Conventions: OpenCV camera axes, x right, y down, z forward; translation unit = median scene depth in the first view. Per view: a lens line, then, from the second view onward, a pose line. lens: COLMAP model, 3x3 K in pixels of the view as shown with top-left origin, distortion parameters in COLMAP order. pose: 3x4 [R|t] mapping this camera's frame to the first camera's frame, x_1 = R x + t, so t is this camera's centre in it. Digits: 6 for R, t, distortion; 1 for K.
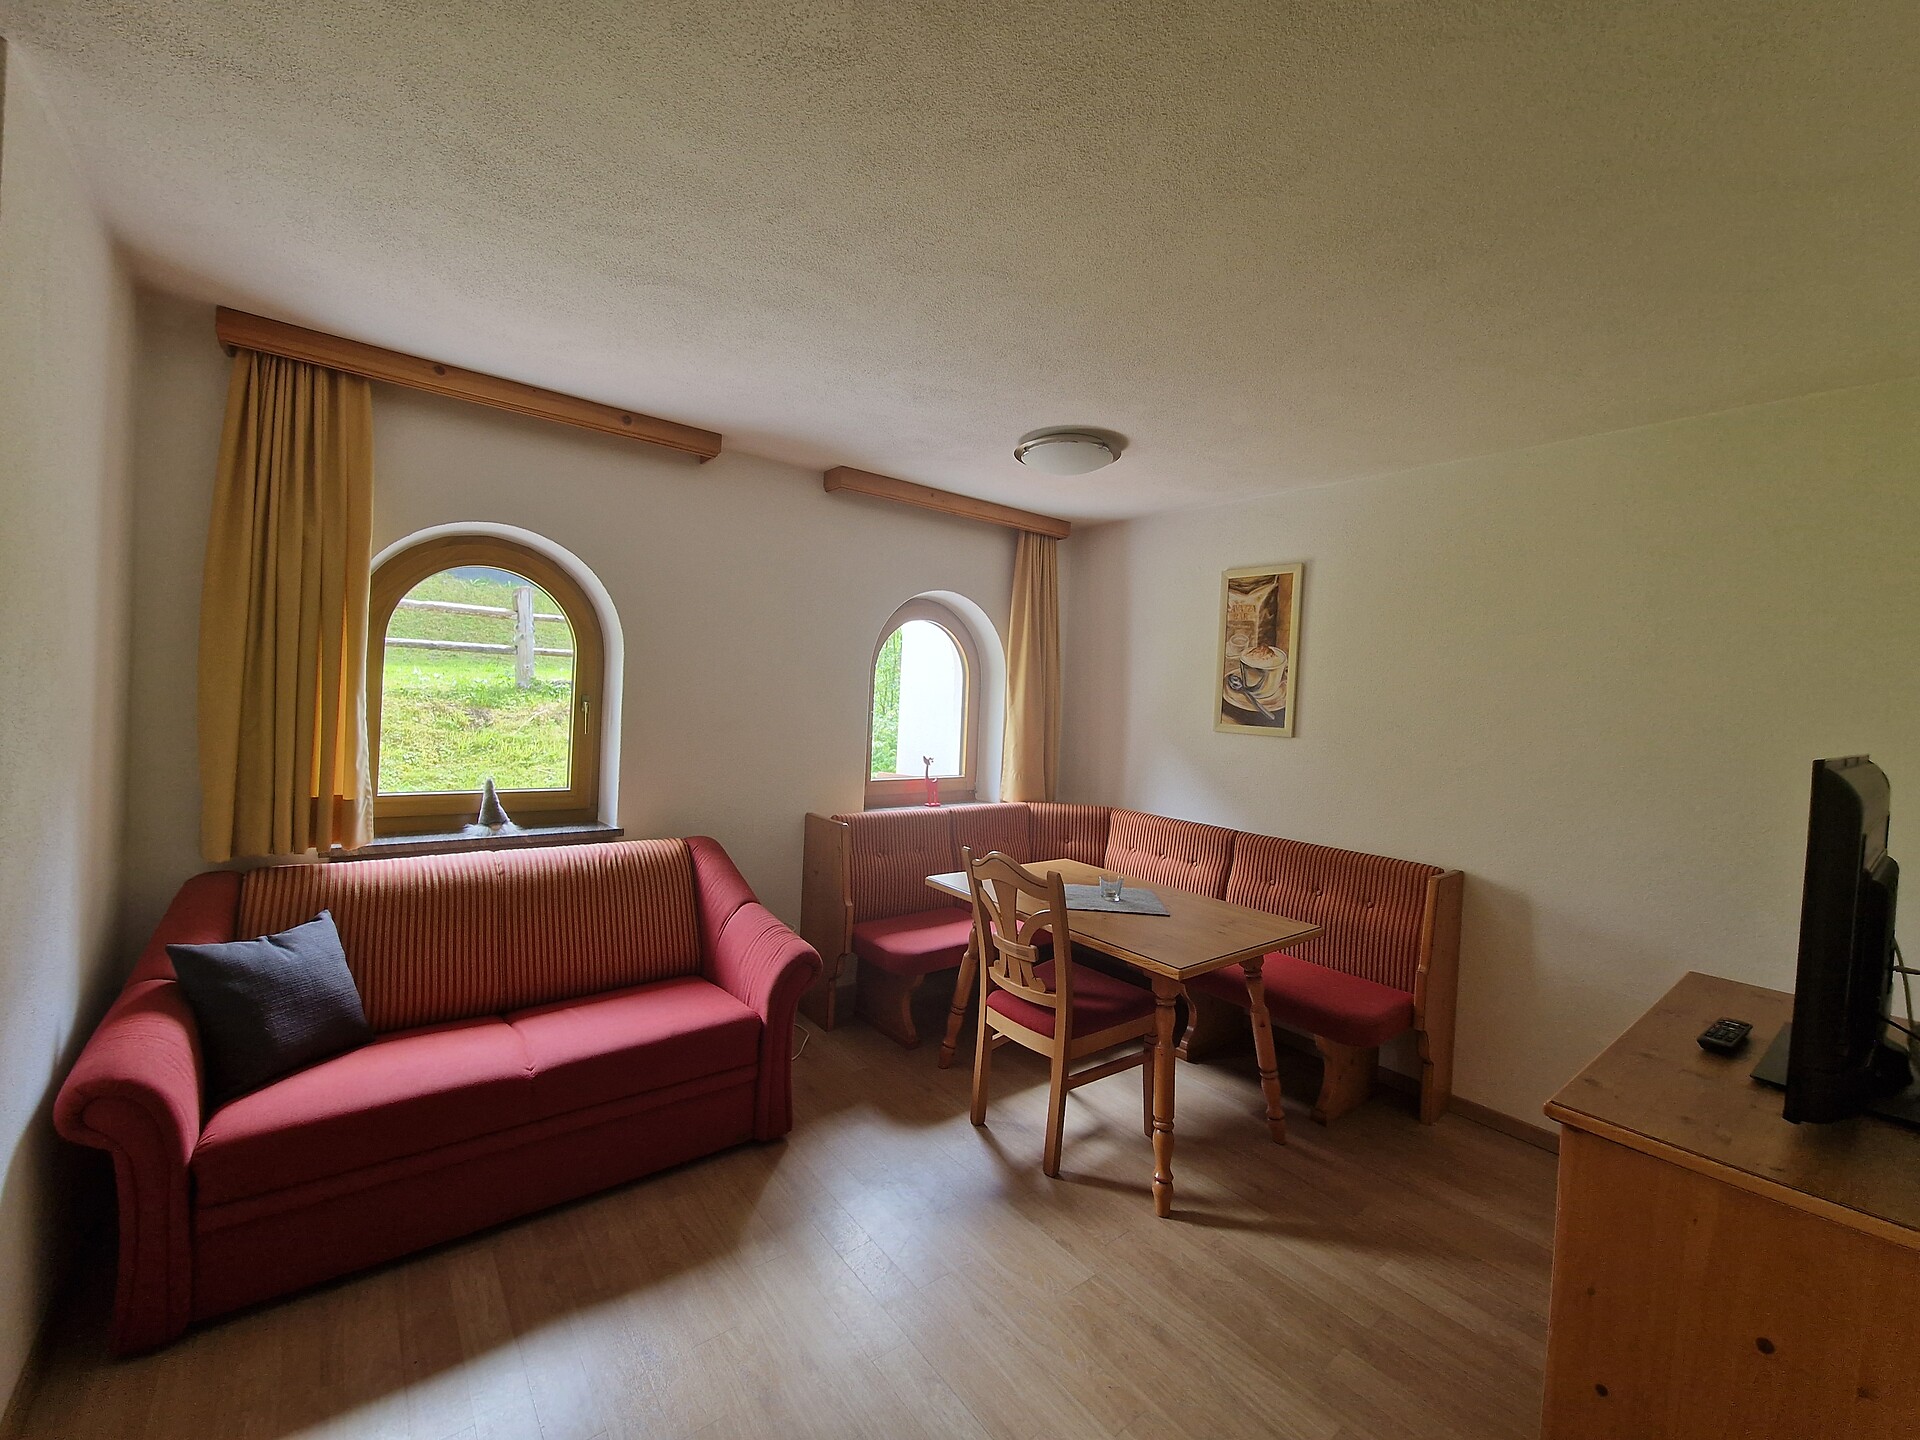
lens RADIAL K [[814.6, 0, 948.6], [0, 814.6, 715.1], [0, 0, 1]] dist [-0.021066, -0.000024]
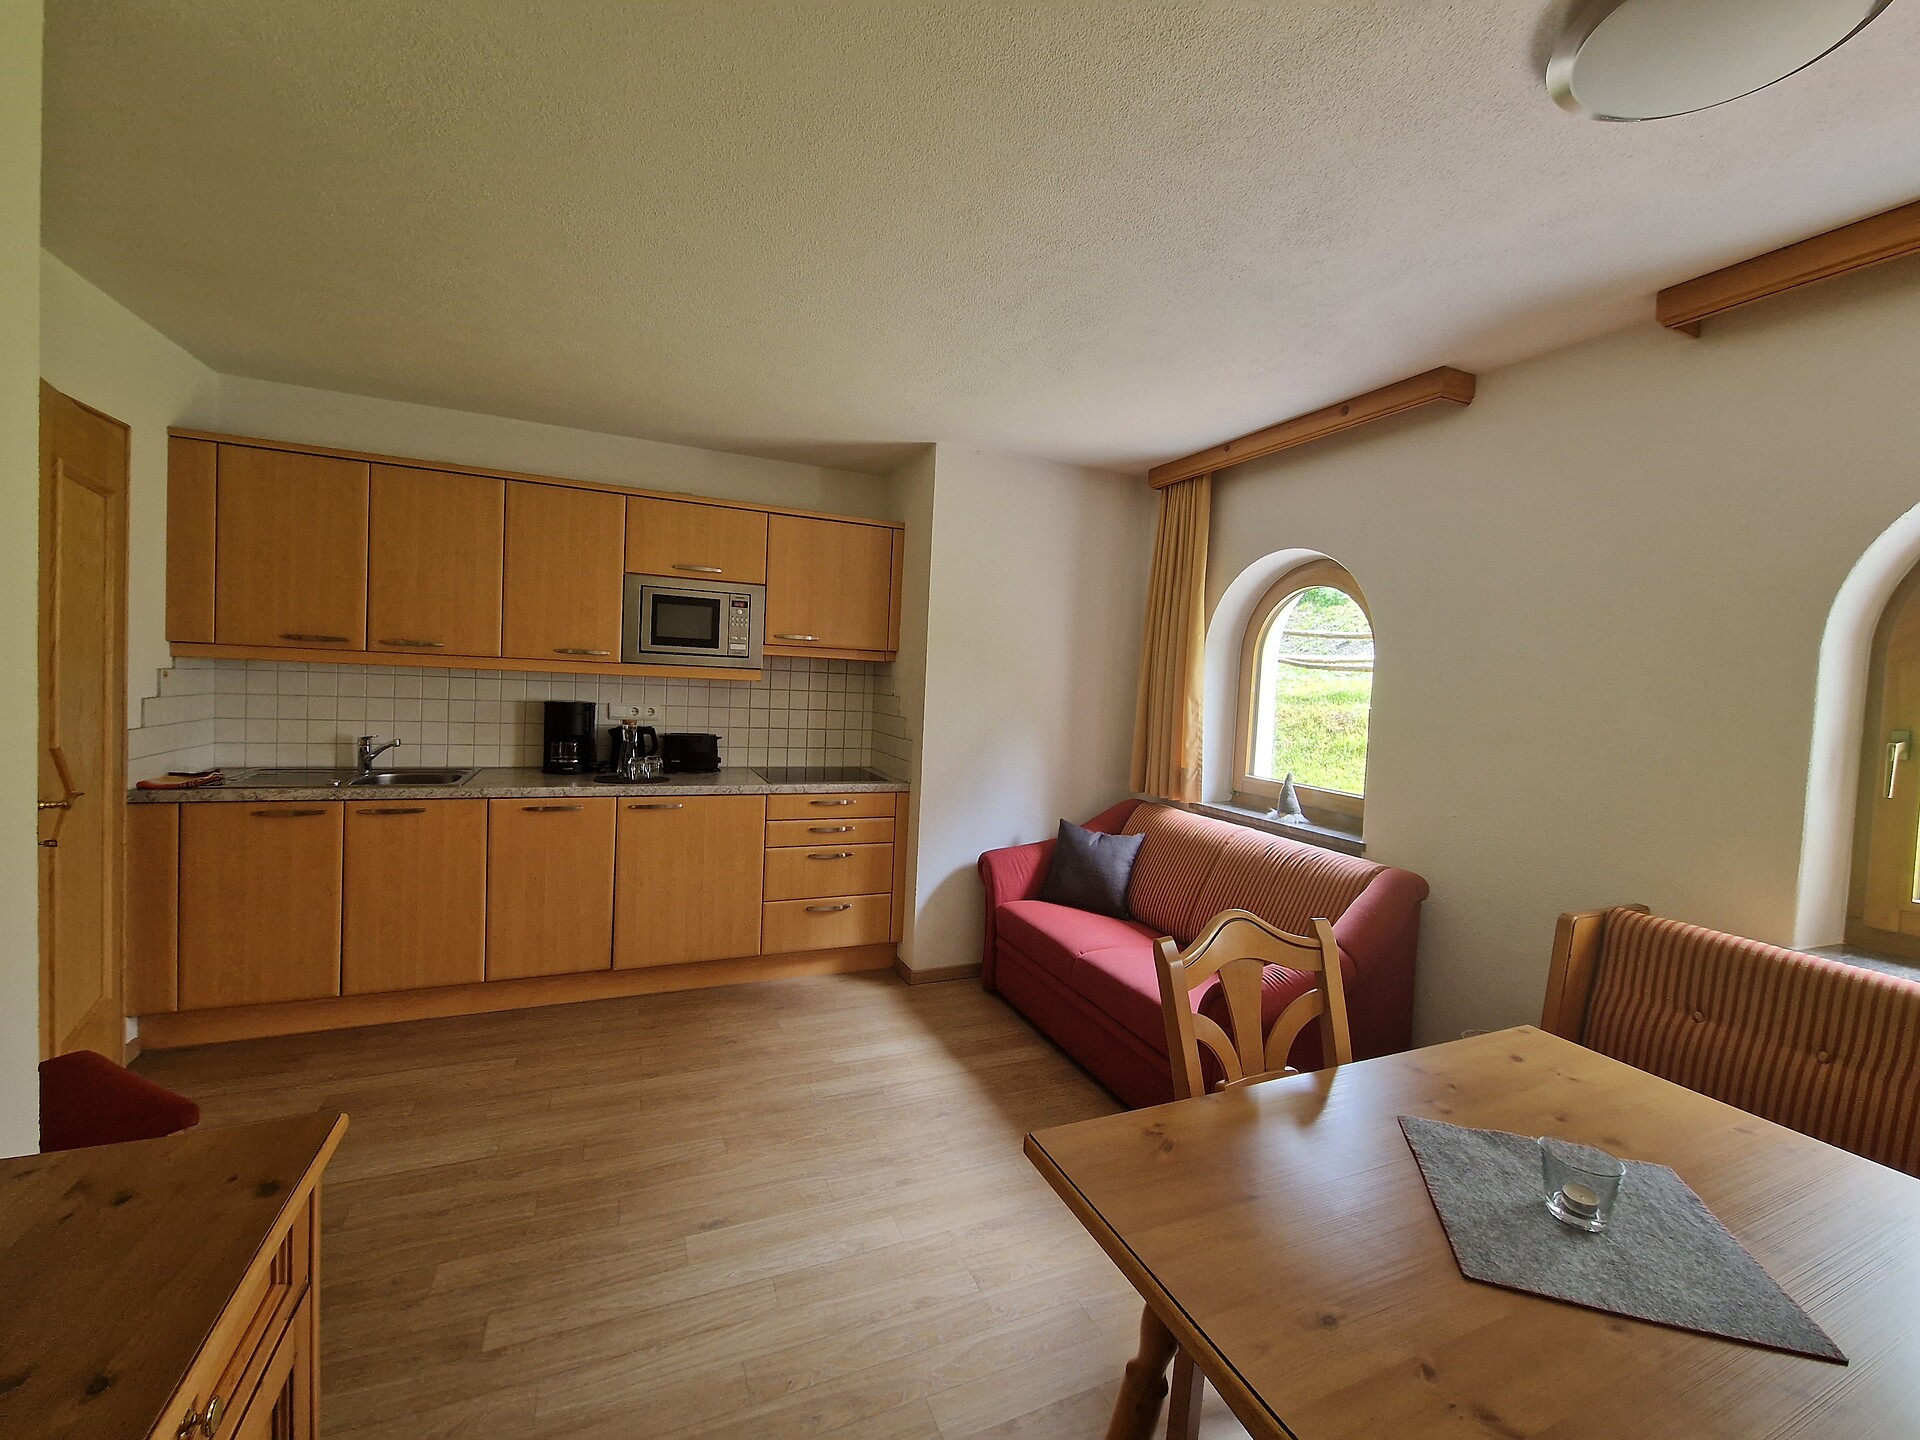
lens RADIAL K [[814.6, 0, 948.6], [0, 814.6, 715.1], [0, 0, 1]] dist [-0.021066, -0.000024]
pose [[-0.302485, -0.020715, -0.952929, 0.810414], [-0.088657, 0.996041, 0.006490, 0.040750], [0.949022, 0.086447, -0.303124, 1.079443]]
